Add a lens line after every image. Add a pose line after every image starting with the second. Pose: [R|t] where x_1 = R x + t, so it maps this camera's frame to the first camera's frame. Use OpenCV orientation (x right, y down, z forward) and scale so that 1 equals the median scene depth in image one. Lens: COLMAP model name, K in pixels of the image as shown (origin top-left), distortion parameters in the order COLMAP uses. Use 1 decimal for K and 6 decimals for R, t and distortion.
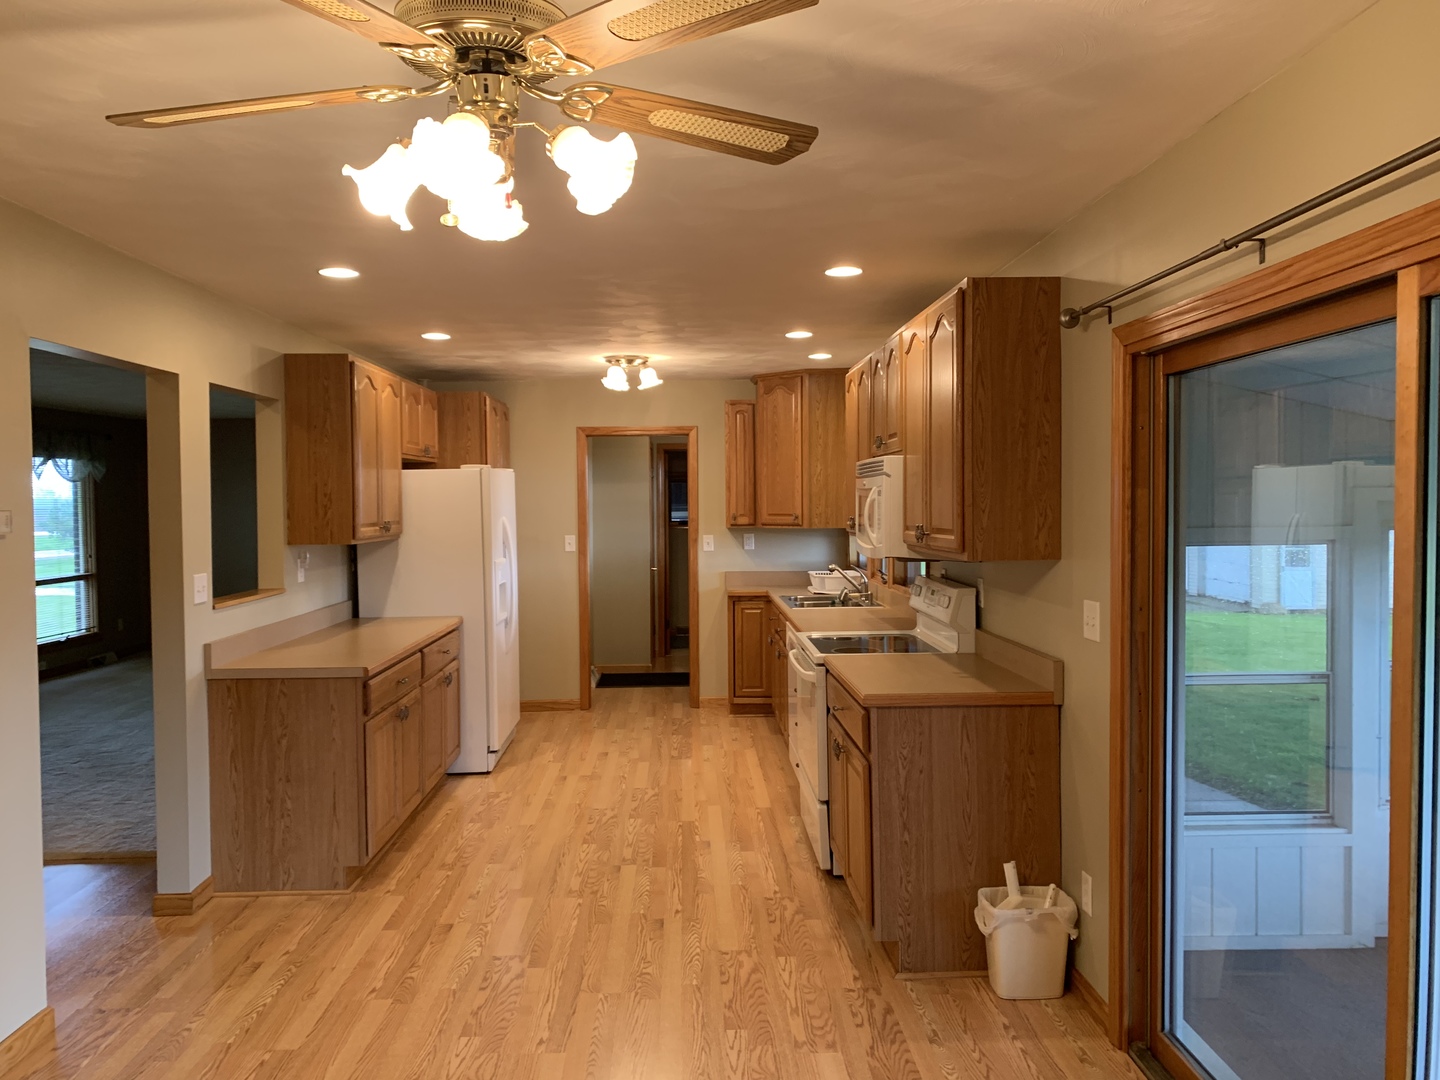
lens RADIAL K [[1098.5, 0, 720.0], [0, 1098.5, 540.0], [0, 0, 1]] dist [0.003381, 0.002616]
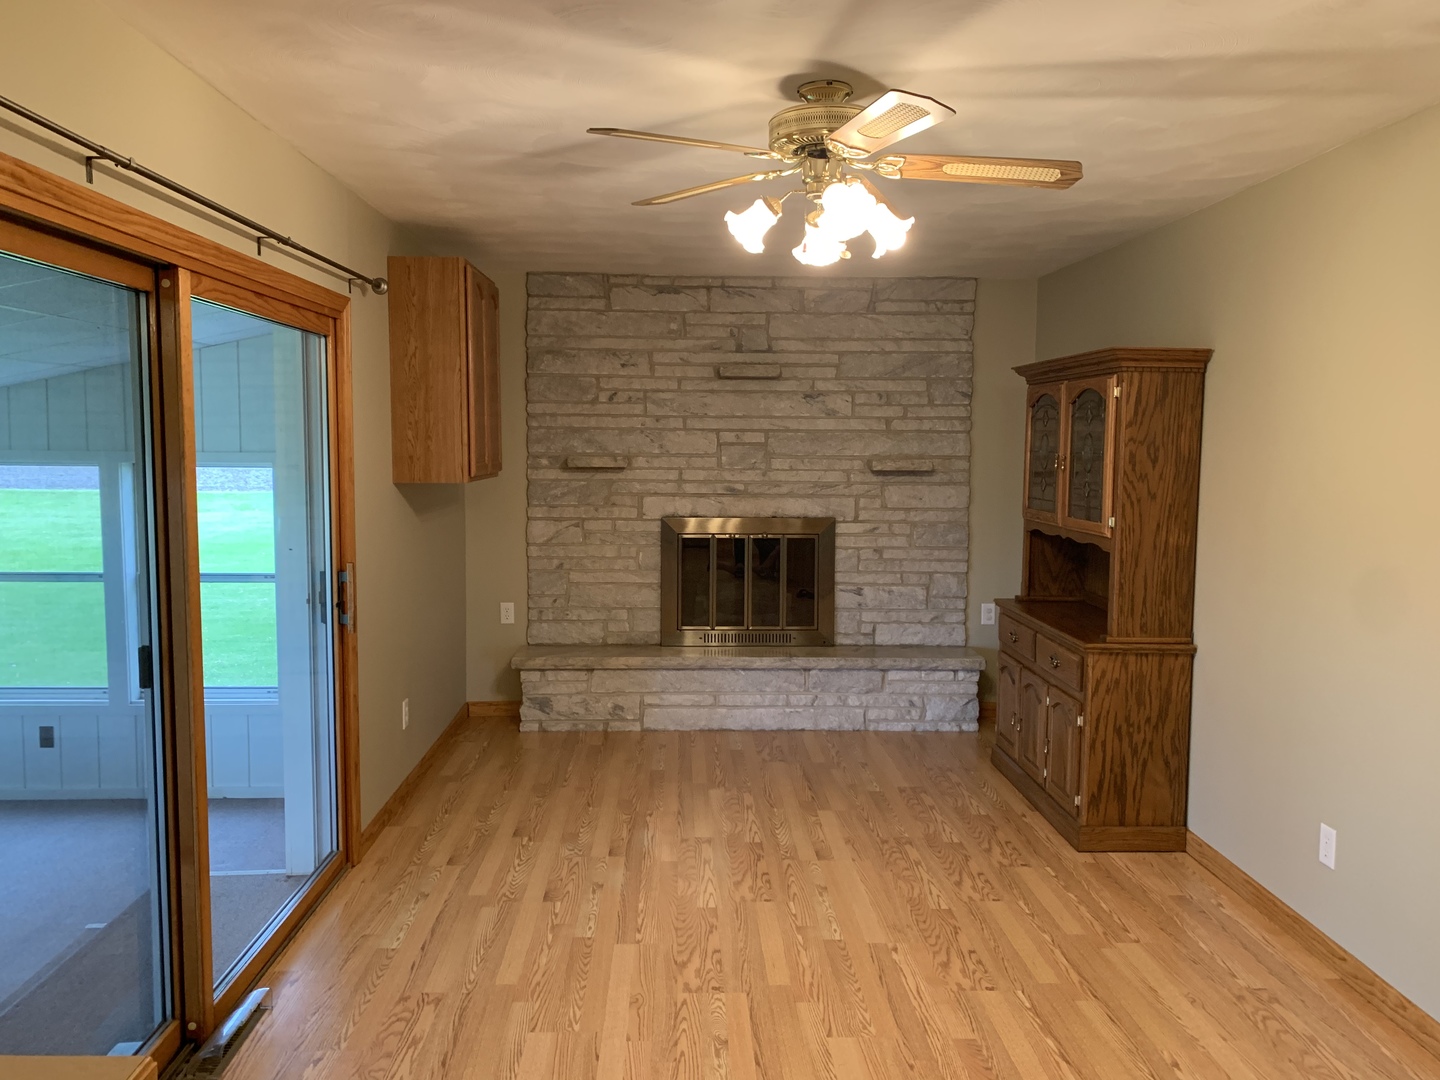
lens RADIAL K [[1098.5, 0, 720.0], [0, 1098.5, 540.0], [0, 0, 1]] dist [0.003381, 0.002616]
pose [[-0.999963, 0.007242, -0.004711, 0.003420], [0.006611, 0.992474, 0.122278, -0.059783], [0.005561, 0.122242, -0.992485, 1.856448]]
